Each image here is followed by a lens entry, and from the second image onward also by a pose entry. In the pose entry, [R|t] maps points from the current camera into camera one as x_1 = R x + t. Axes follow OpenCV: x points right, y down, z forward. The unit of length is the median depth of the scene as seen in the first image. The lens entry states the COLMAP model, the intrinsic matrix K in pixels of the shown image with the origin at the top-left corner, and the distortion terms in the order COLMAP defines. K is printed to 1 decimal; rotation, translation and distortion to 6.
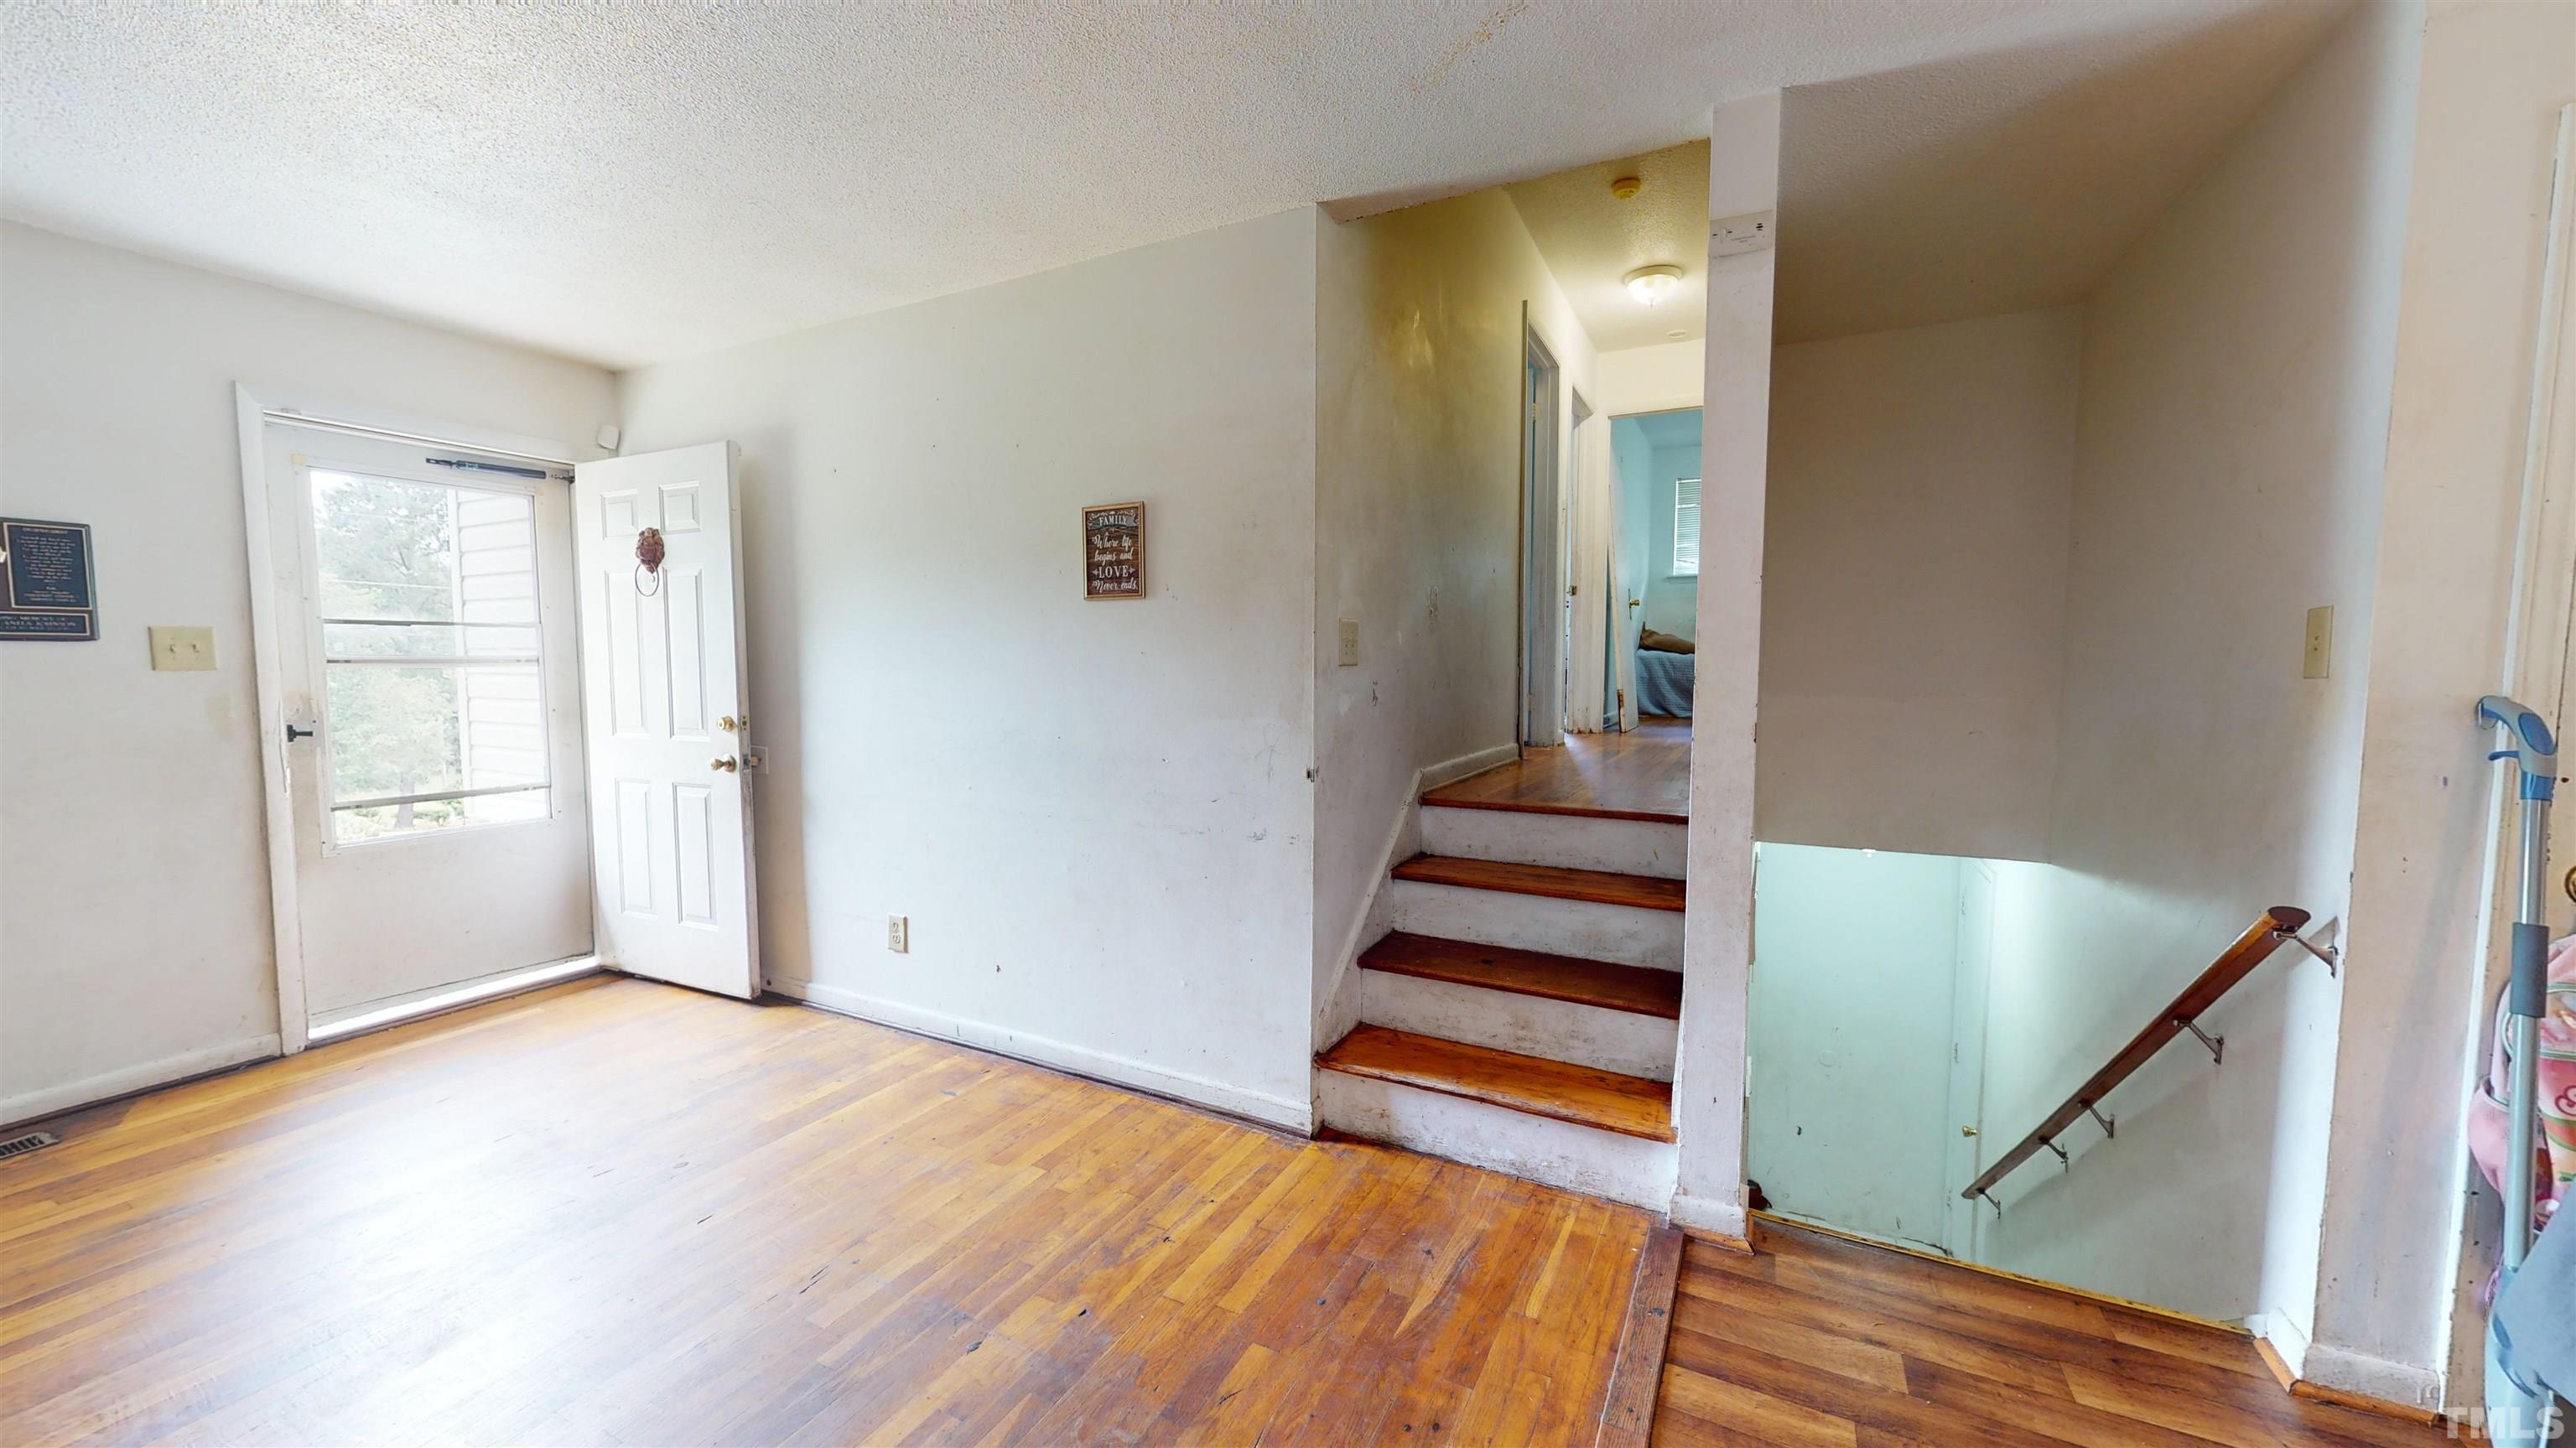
lens RADIAL K [[943.4, 0, 1286.4], [0, 943.4, 726.8], [0, 0, 1]] dist [-0.003006, 0.000087]
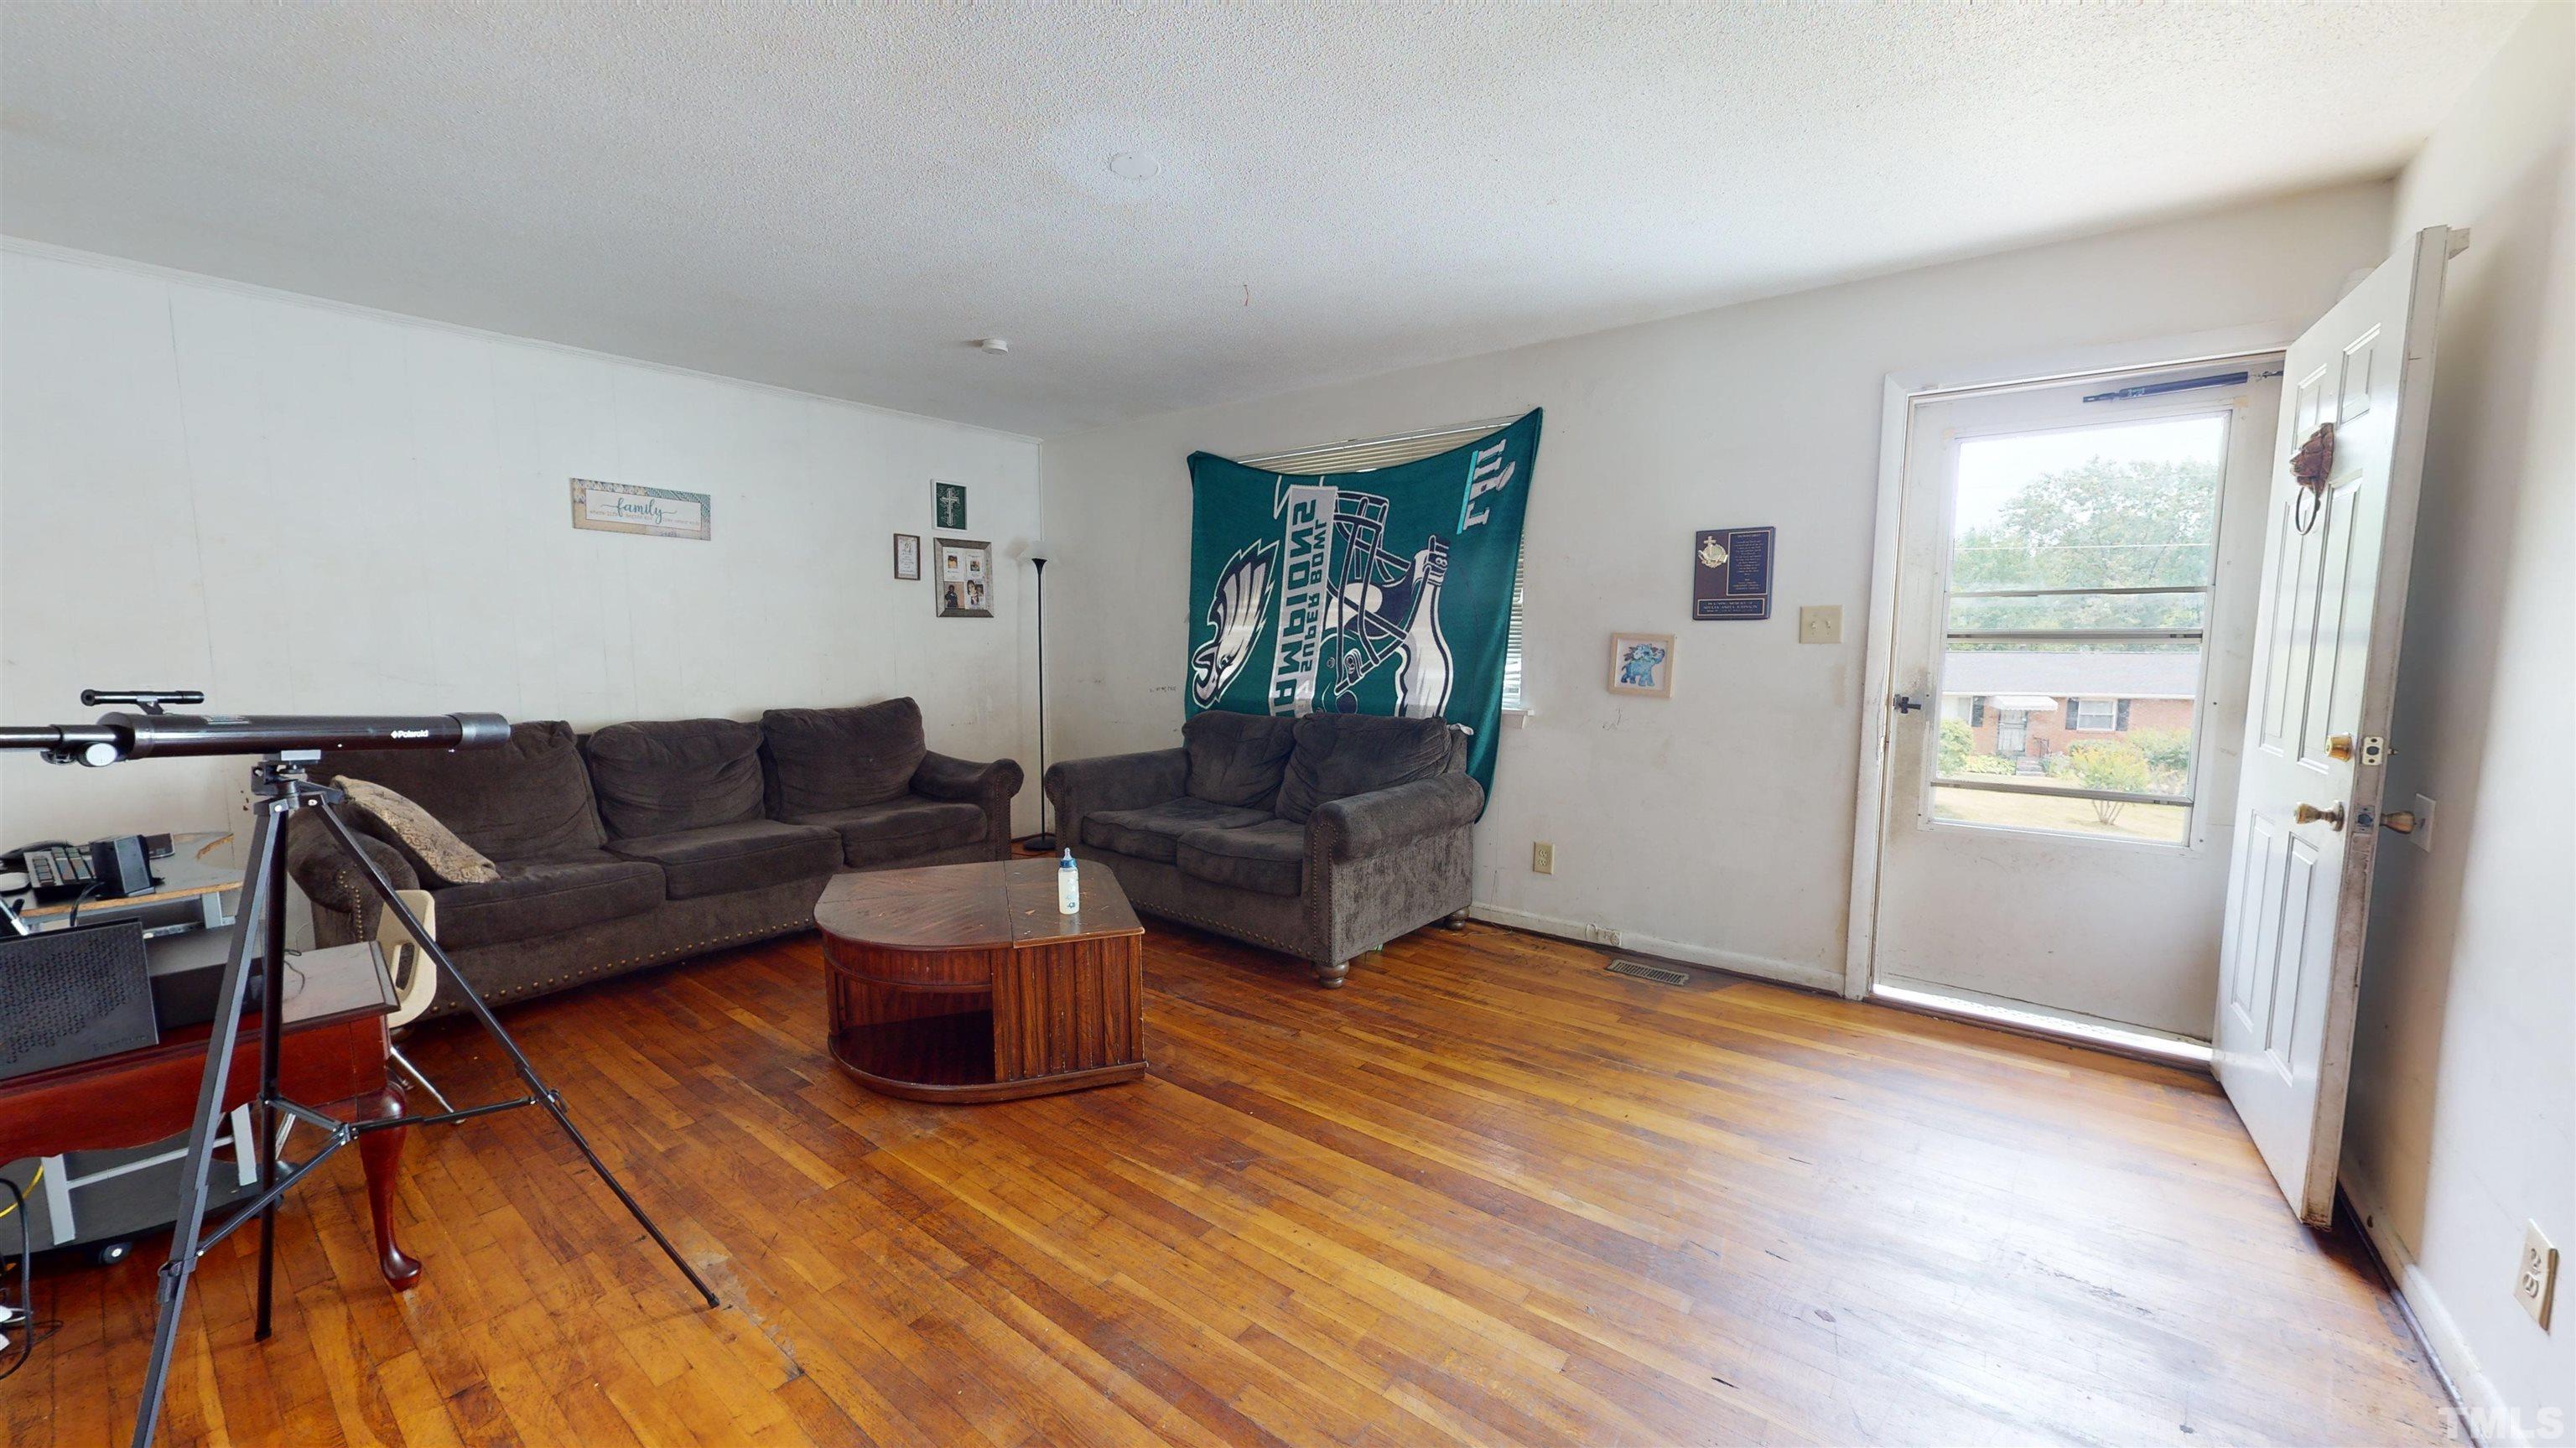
lens RADIAL K [[943.4, 0, 1294.2], [0, 943.4, 732.9], [0, 0, 1]] dist [-0.003006, 0.000087]
pose [[-0.182633, 0.102745, -0.977798, 0.099157], [-0.069001, 0.990733, 0.116992, -0.042661], [0.980757, 0.088835, -0.173851, 0.580490]]
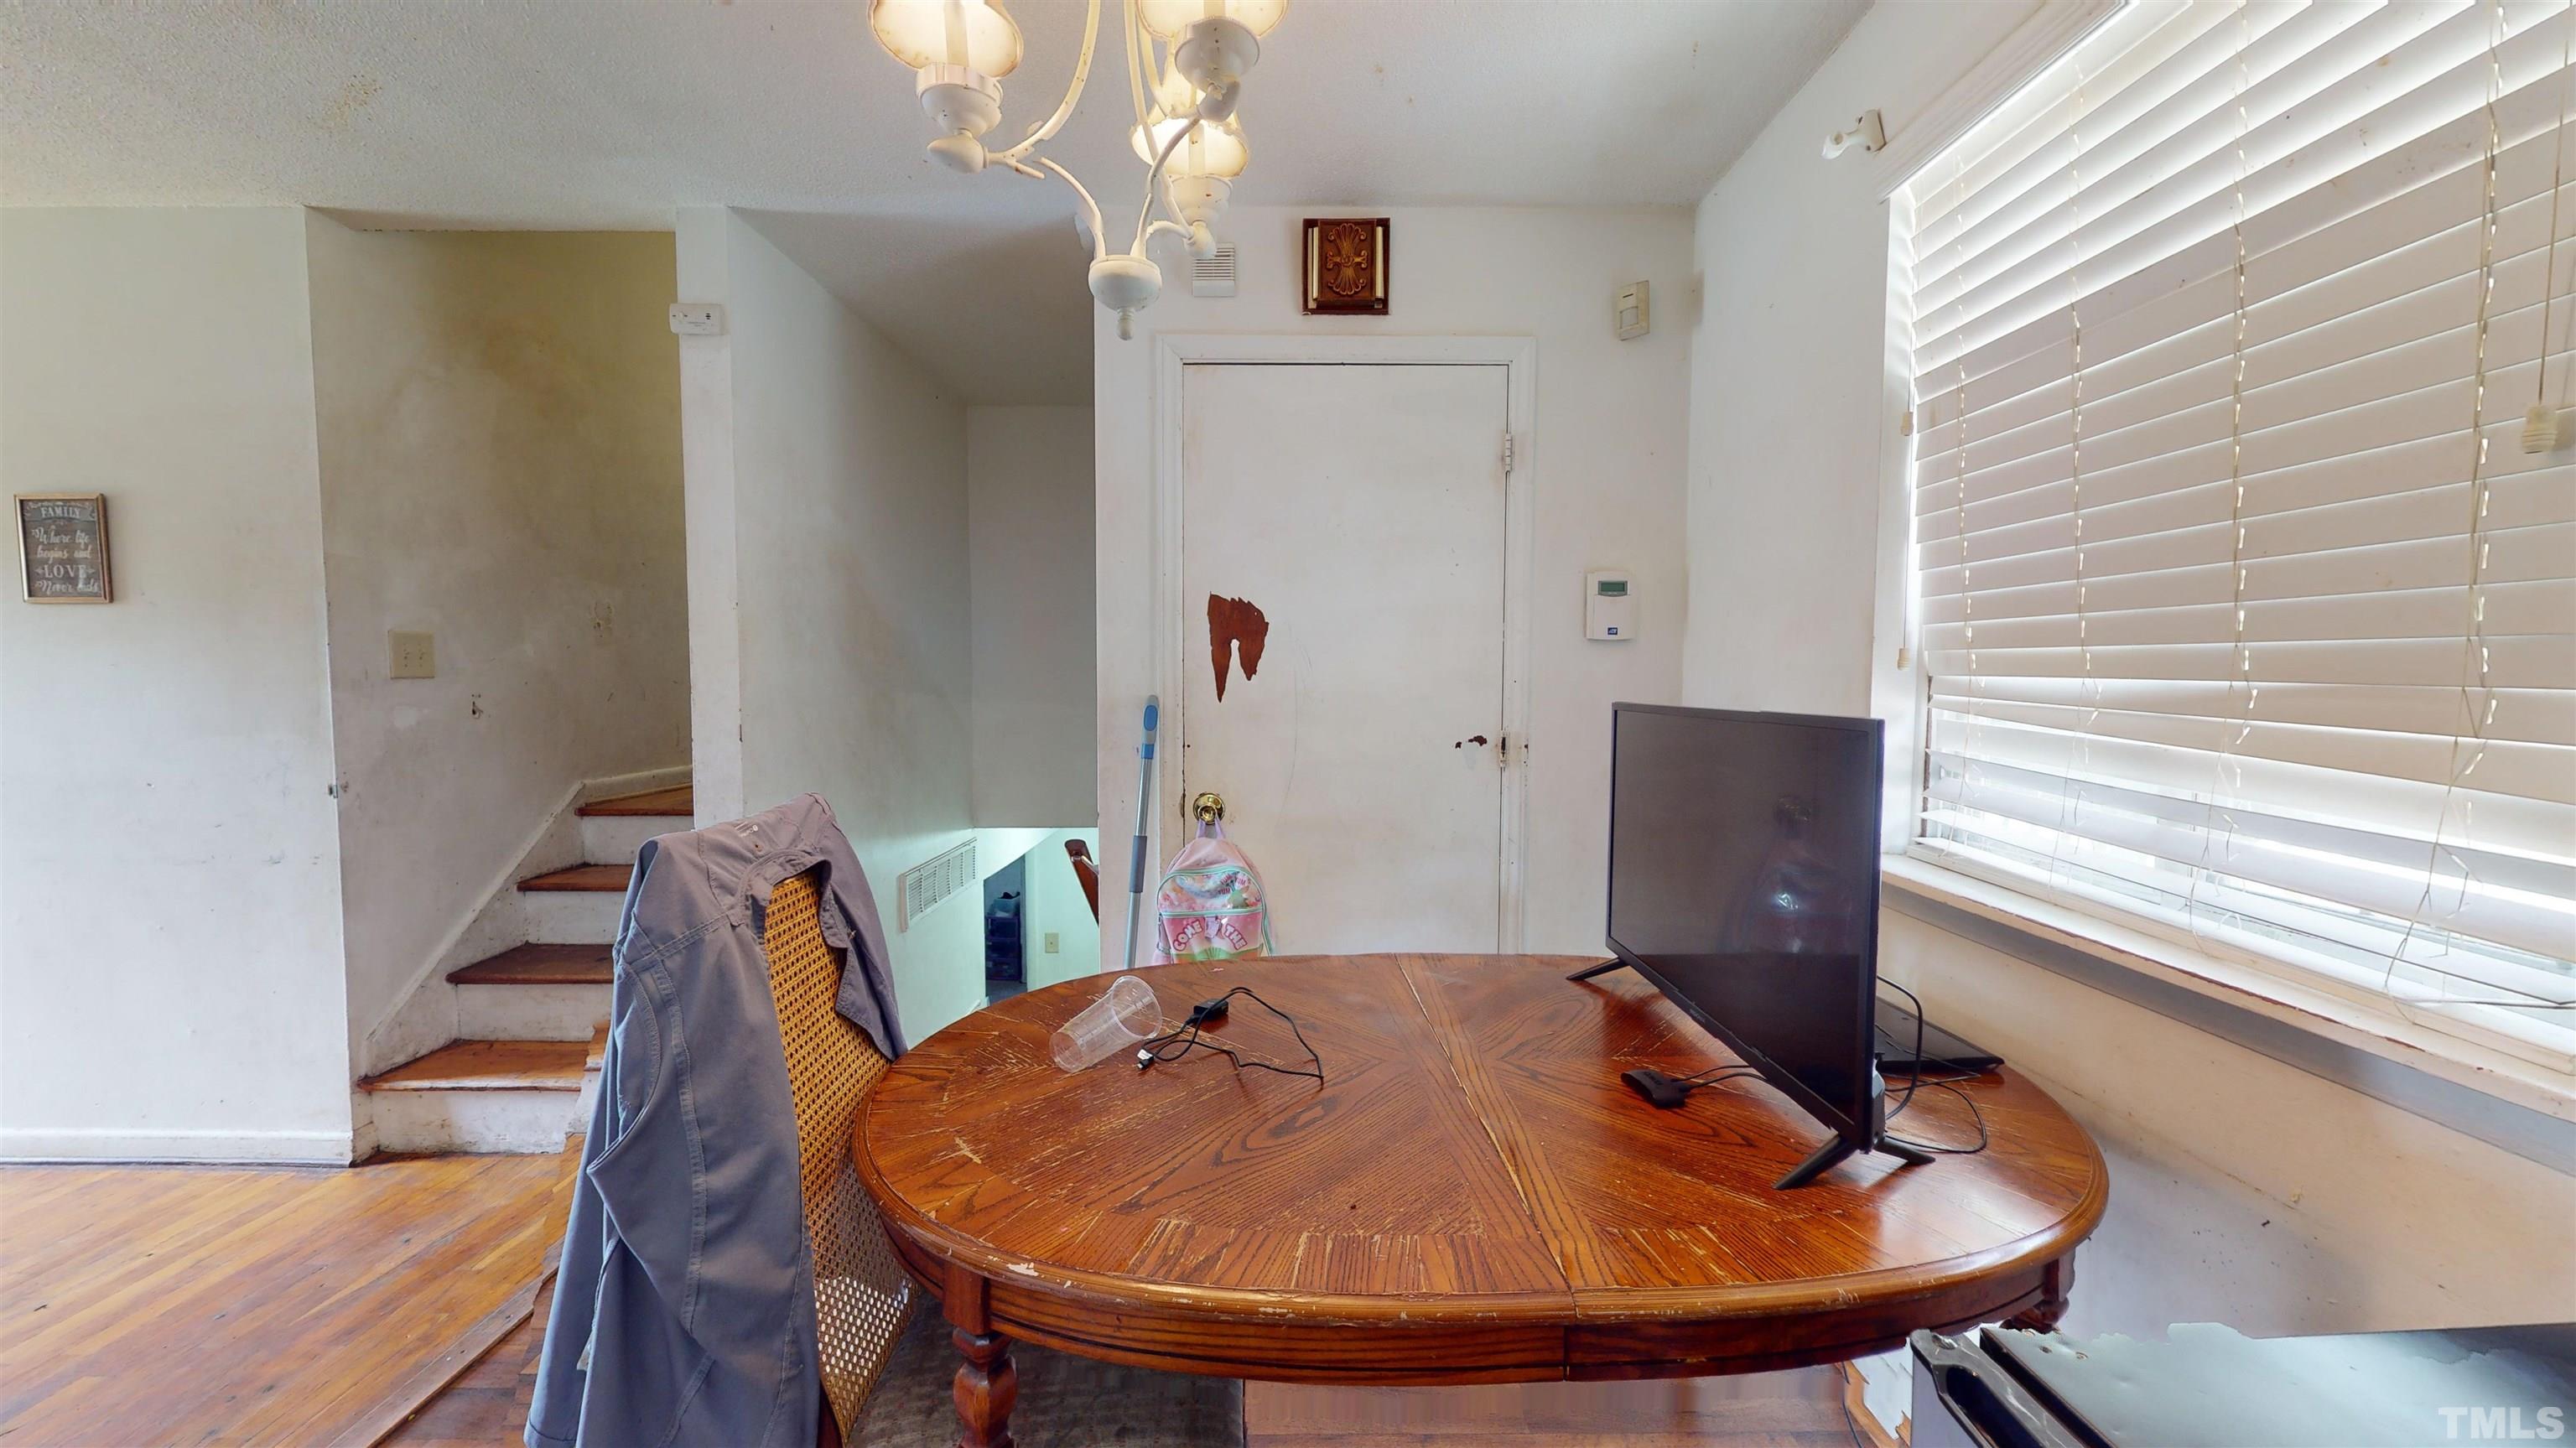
lens RADIAL K [[943.4, 0, 1299.6], [0, 943.4, 725.3], [0, 0, 1]] dist [-0.003006, 0.000087]
pose [[0.884704, -0.027489, 0.465343, 0.412084], [0.032643, 0.999463, -0.003020, 0.016902], [-0.465010, 0.017862, 0.885125, -0.288384]]
